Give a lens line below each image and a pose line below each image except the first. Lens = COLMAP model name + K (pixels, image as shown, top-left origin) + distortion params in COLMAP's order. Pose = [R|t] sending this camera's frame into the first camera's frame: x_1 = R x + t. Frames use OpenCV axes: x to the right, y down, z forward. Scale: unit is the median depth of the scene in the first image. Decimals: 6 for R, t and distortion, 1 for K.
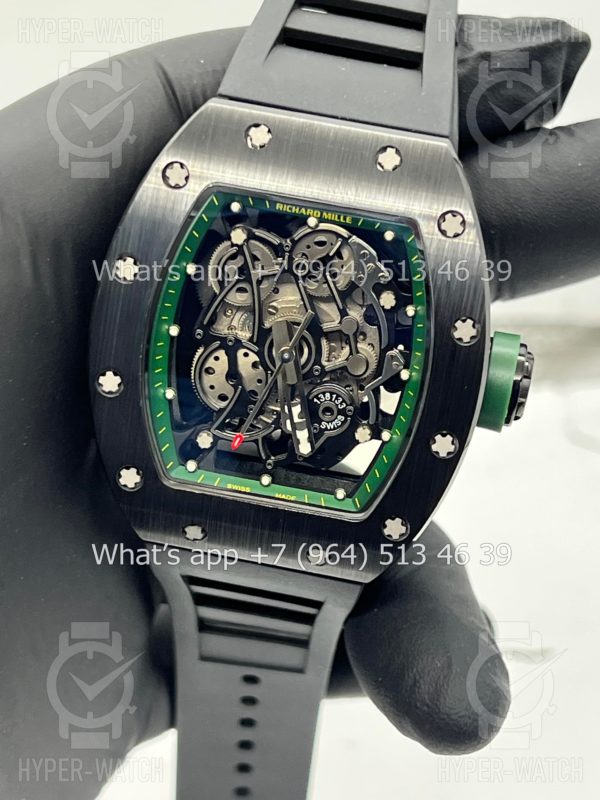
lens RADIAL K [[1927.5, 0, 299.5], [0, 1927.5, 399.6], [0, 0, 1]] dist [0.218150, 0.000000]
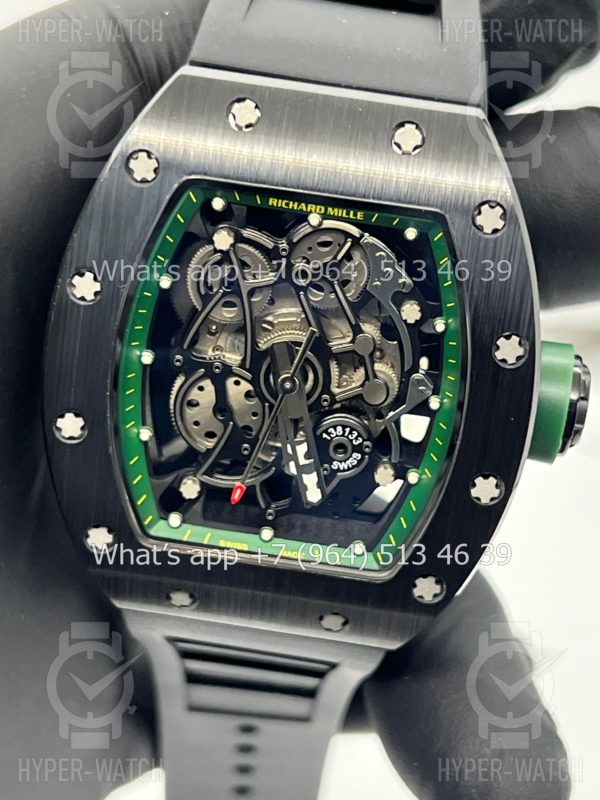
lens RADIAL K [[1927.5, 0, 298.8], [0, 1927.5, 405.9], [0, 0, 1]] dist [0.218150, 0.000000]
pose [[0.999070, -0.037304, 0.021645, -0.019795], [0.035733, 0.996983, 0.068907, -0.068875], [-0.024150, -0.068070, 0.997388, 0.191046]]
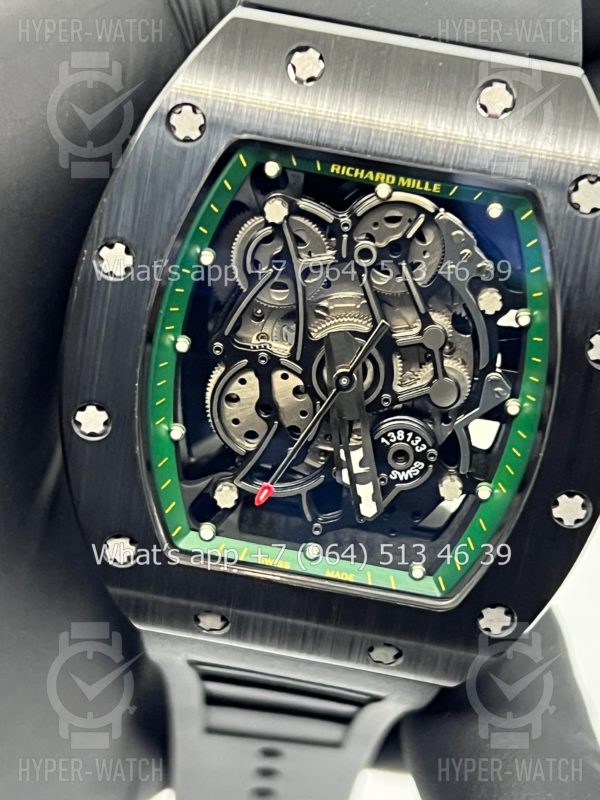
lens RADIAL K [[1927.5, 0, 296.1], [0, 1927.5, 395.1], [0, 0, 1]] dist [0.218150, 0.000000]
pose [[0.999688, -0.005307, 0.024399, -0.040915], [0.003409, 0.997010, 0.077197, -0.071105], [-0.024736, -0.077090, 0.996717, 0.300019]]
